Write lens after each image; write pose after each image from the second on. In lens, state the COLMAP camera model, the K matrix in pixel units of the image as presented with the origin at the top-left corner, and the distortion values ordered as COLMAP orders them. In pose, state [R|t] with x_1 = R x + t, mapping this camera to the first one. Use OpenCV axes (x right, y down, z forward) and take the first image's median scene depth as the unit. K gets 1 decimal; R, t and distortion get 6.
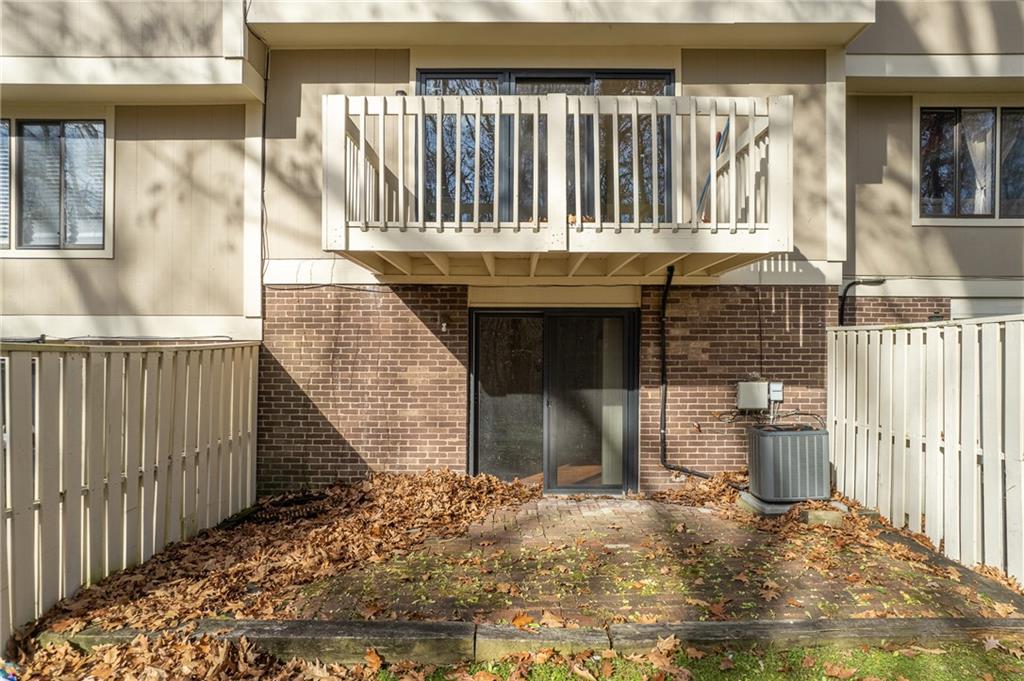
lens RADIAL K [[661.1, 0, 512.0], [0, 661.1, 340.5], [0, 0, 1]] dist [-0.077415, 0.039247]
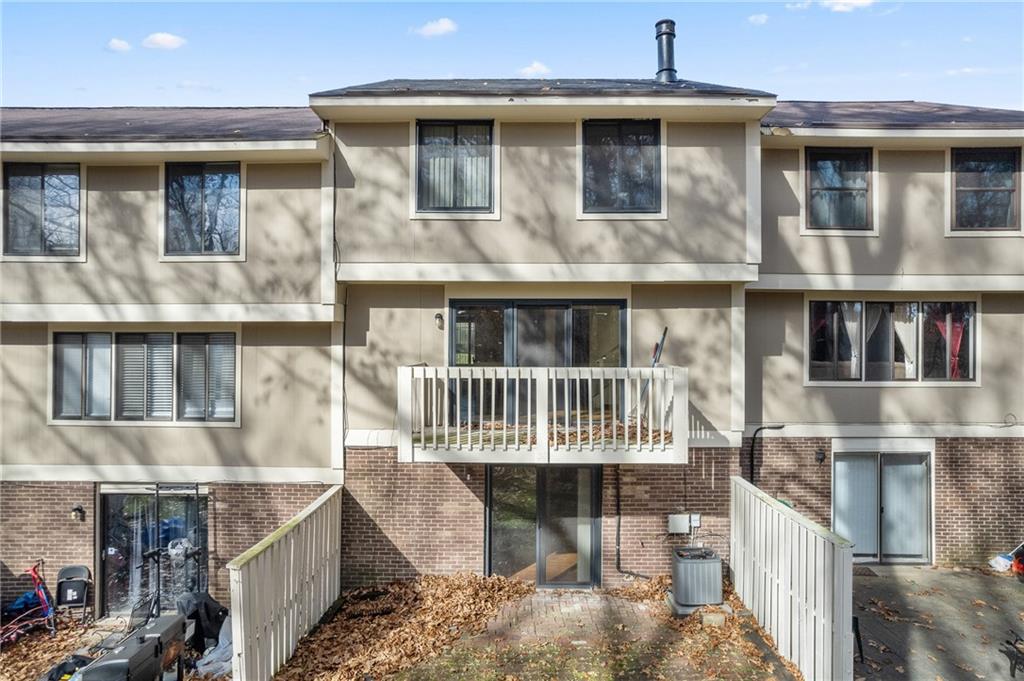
lens RADIAL K [[636.1, 0, 512.0], [0, 636.1, 340.5], [0, 0, 1]] dist [-0.072858, 0.000183]
pose [[0.999981, -0.001143, -0.006035, 0.002803], [0.001050, 0.999882, -0.015305, -0.301380], [0.006051, 0.015298, 0.999865, -0.413039]]
